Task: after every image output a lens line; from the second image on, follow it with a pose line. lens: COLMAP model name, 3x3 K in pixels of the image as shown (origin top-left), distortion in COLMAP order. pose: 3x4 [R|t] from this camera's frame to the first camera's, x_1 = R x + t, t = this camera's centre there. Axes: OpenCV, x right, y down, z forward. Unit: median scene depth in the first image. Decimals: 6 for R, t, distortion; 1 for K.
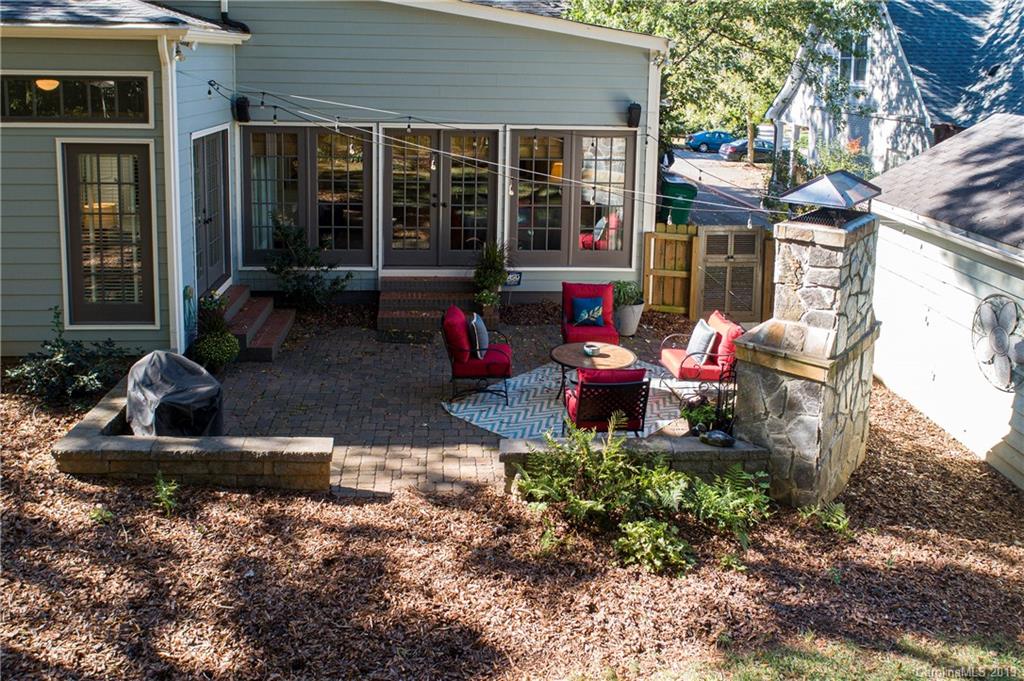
lens RADIAL K [[754.4, 0, 511.2], [0, 754.4, 213.7], [0, 0, 1]] dist [-0.005534, -0.001229]
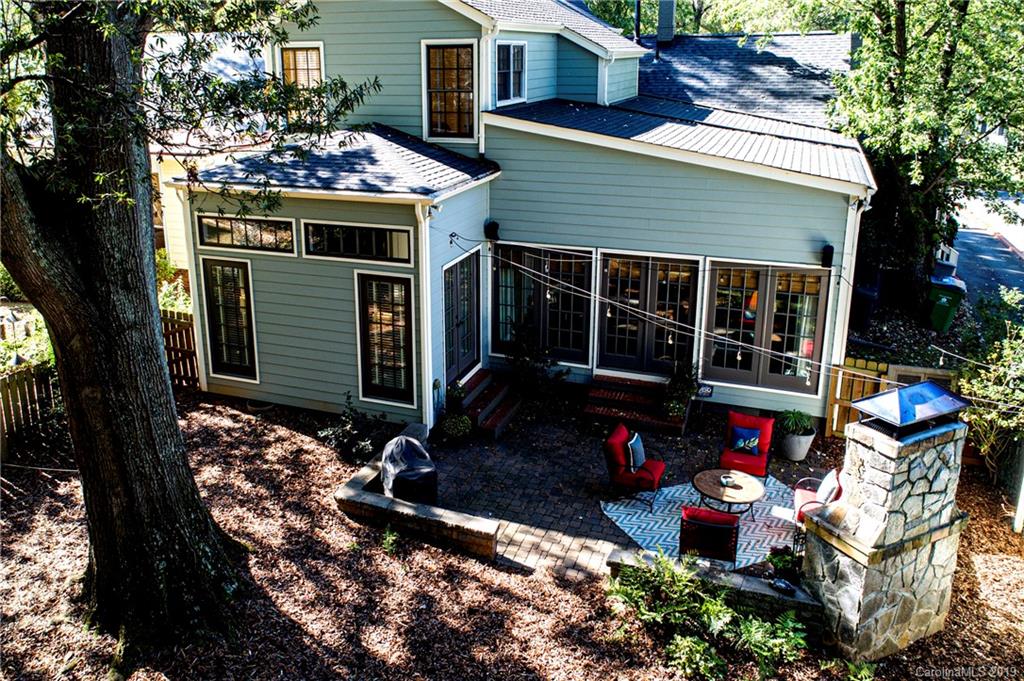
lens RADIAL K [[749.5, 0, 512.0], [0, 749.5, 340.5], [0, 0, 1]] dist [-0.005085, -0.002753]
pose [[0.912304, 0.099872, -0.397147, 0.320186], [-0.043909, 0.988071, 0.147608, -0.255618], [0.407152, -0.117225, 0.905807, -0.227481]]
